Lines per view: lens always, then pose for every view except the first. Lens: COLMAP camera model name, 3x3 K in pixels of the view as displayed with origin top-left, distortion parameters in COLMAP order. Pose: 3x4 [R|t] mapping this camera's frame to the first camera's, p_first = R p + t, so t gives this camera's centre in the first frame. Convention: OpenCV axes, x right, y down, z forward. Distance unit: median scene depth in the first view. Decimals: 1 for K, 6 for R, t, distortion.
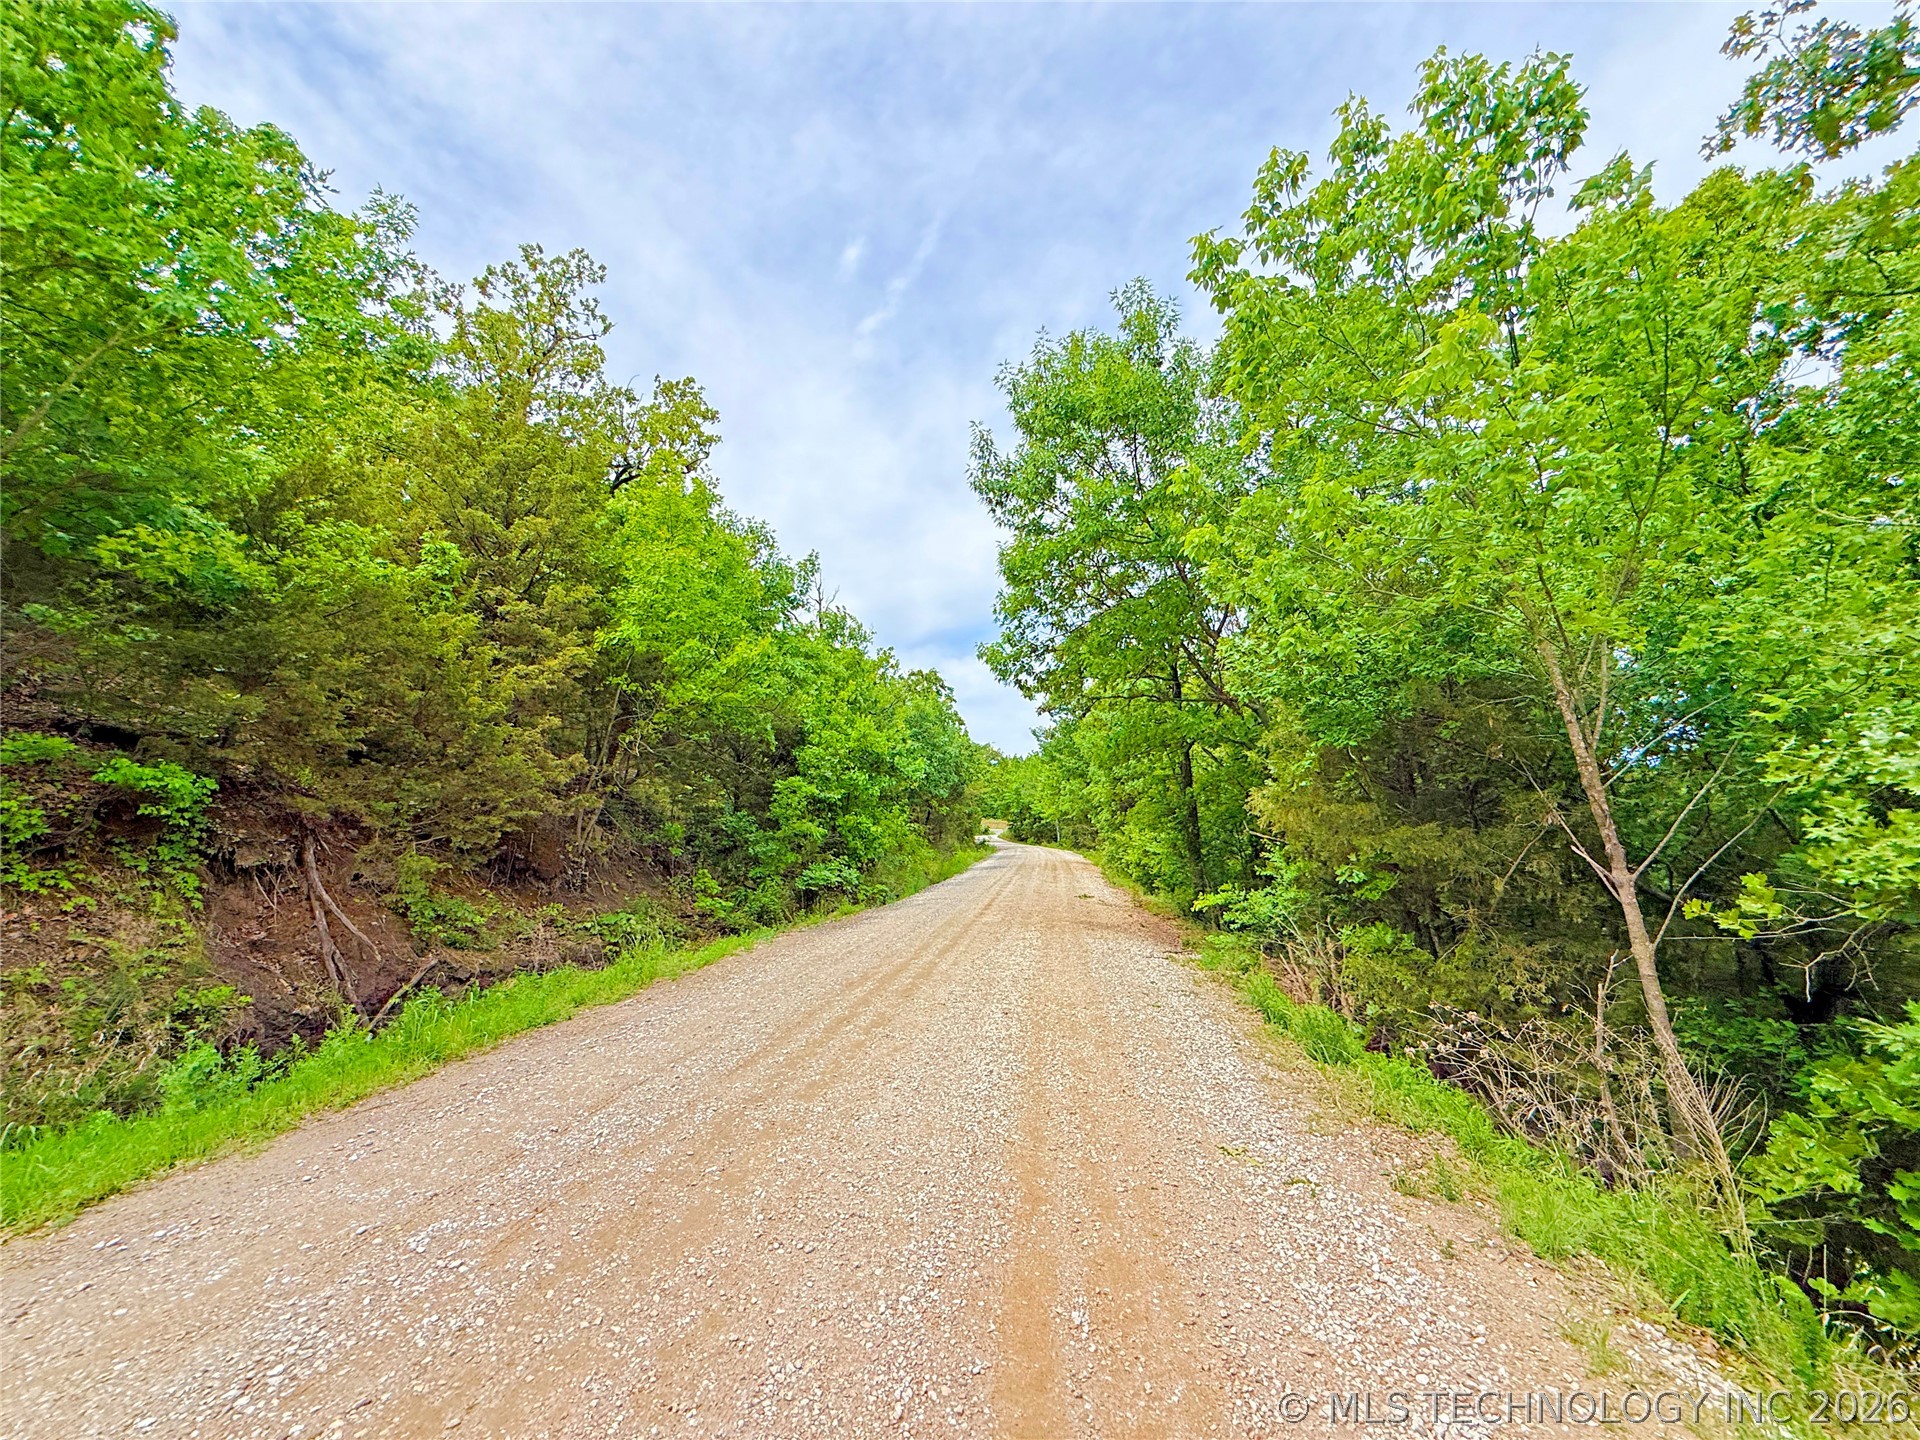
lens RADIAL K [[749.0, 0, 960.0], [0, 749.0, 720.0], [0, 0, 1]] dist [0.000347, -0.000133]
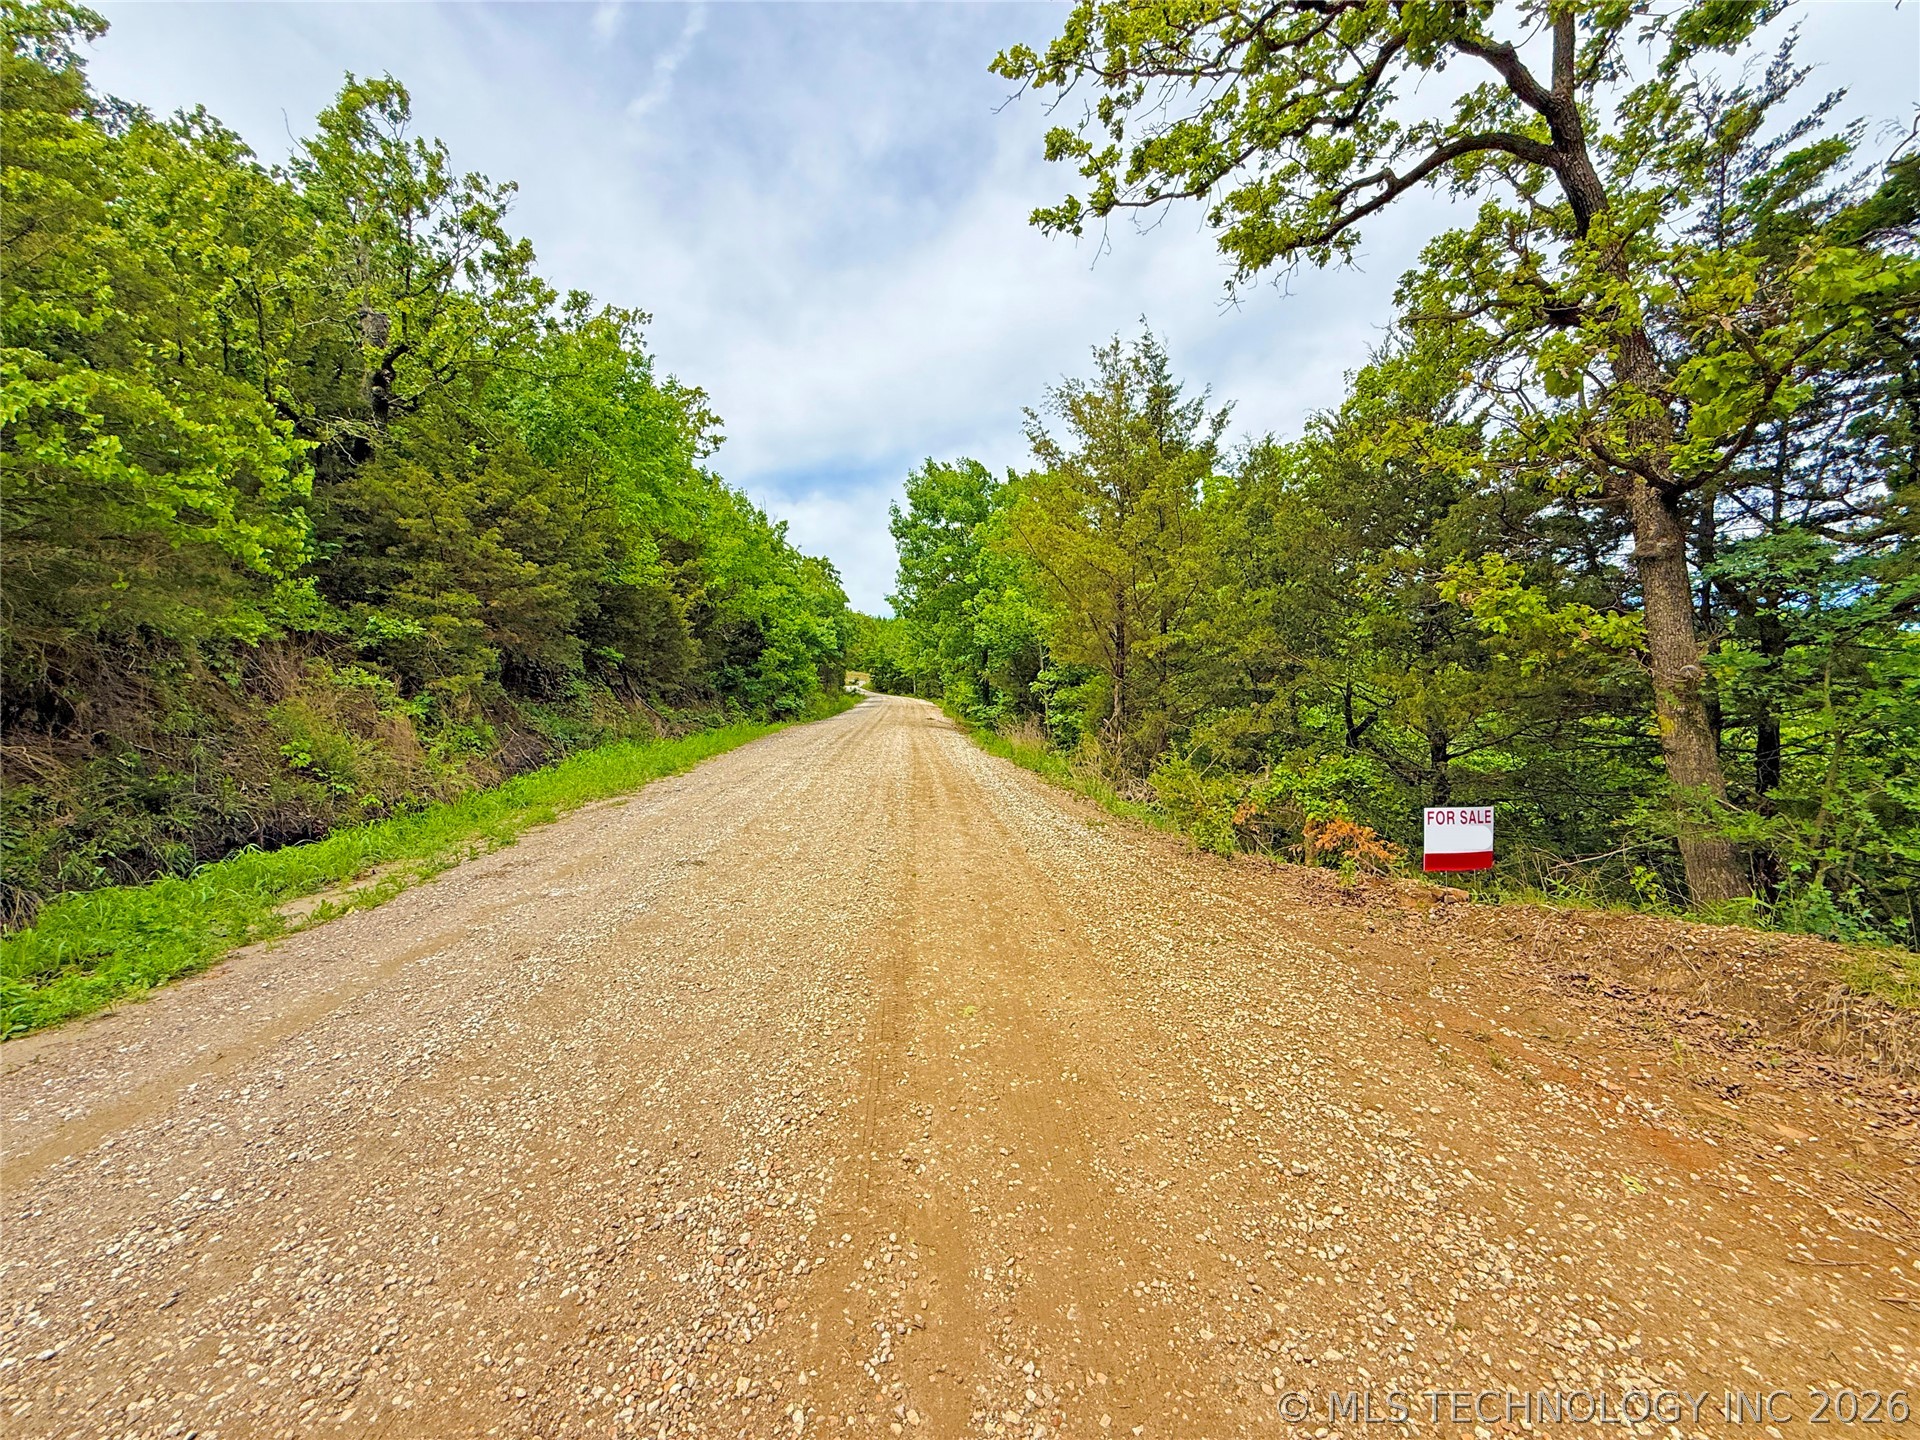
lens RADIAL K [[749.0, 0, 960.0], [0, 749.0, 720.0], [0, 0, 1]] dist [0.000347, -0.000133]
pose [[0.981045, 0.026645, 0.191941, -0.161306], [-0.063460, 0.980058, 0.188305, -0.158147], [-0.183096, -0.196916, 0.963172, -1.102729]]
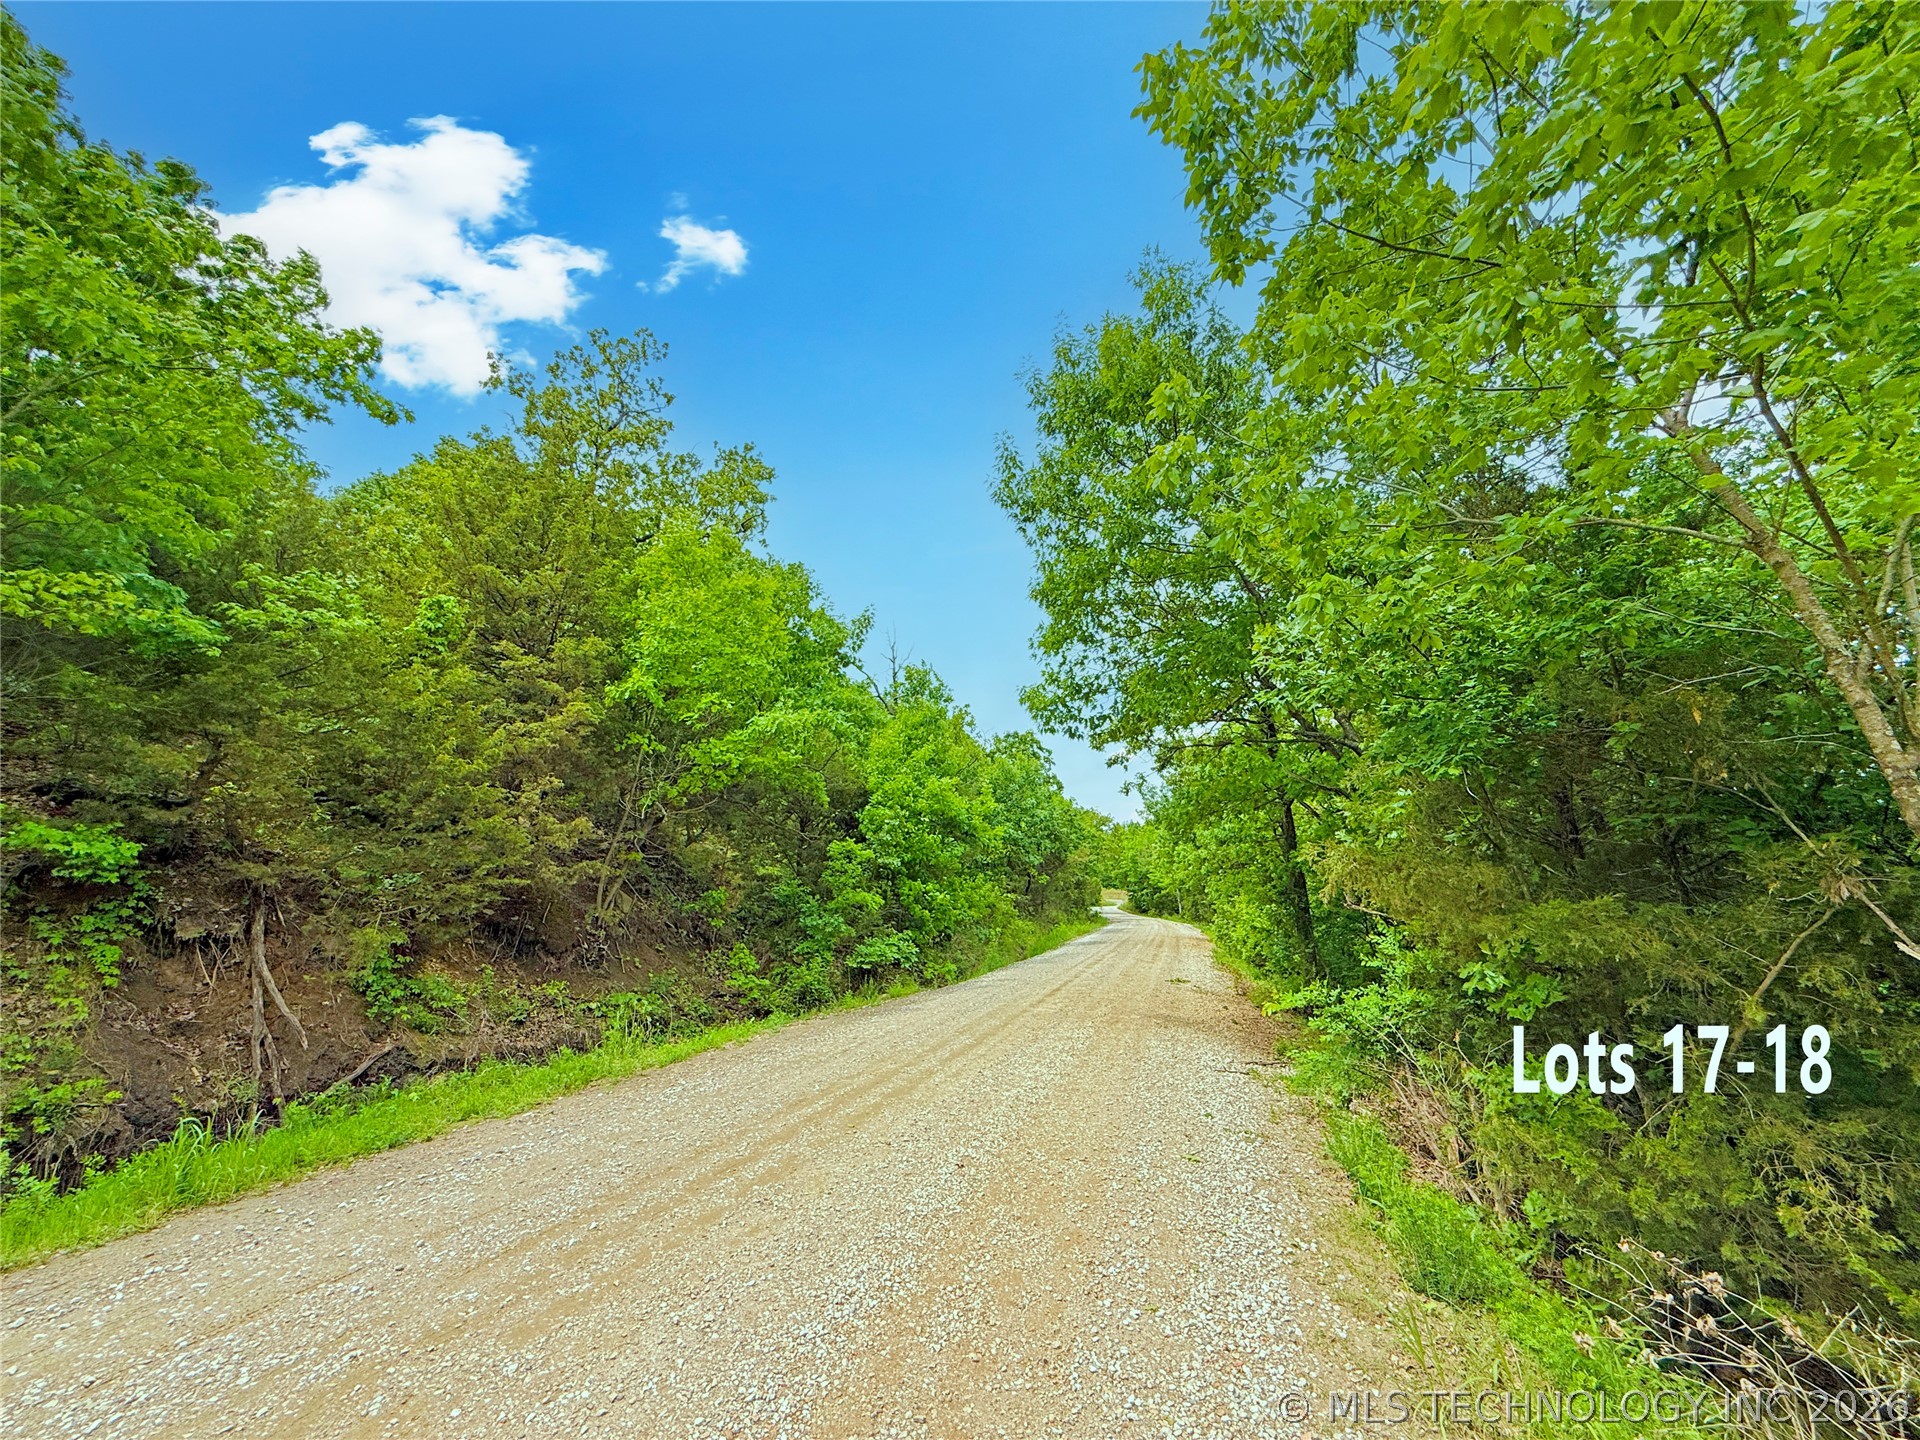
lens RADIAL K [[749.0, 0, 960.0], [0, 749.0, 720.0], [0, 0, 1]] dist [0.000347, -0.000133]
pose [[0.987162, -0.032897, -0.156300, 0.090801], [0.018674, 0.995620, -0.091609, 0.017505], [0.158629, 0.087514, 0.983452, 0.130740]]
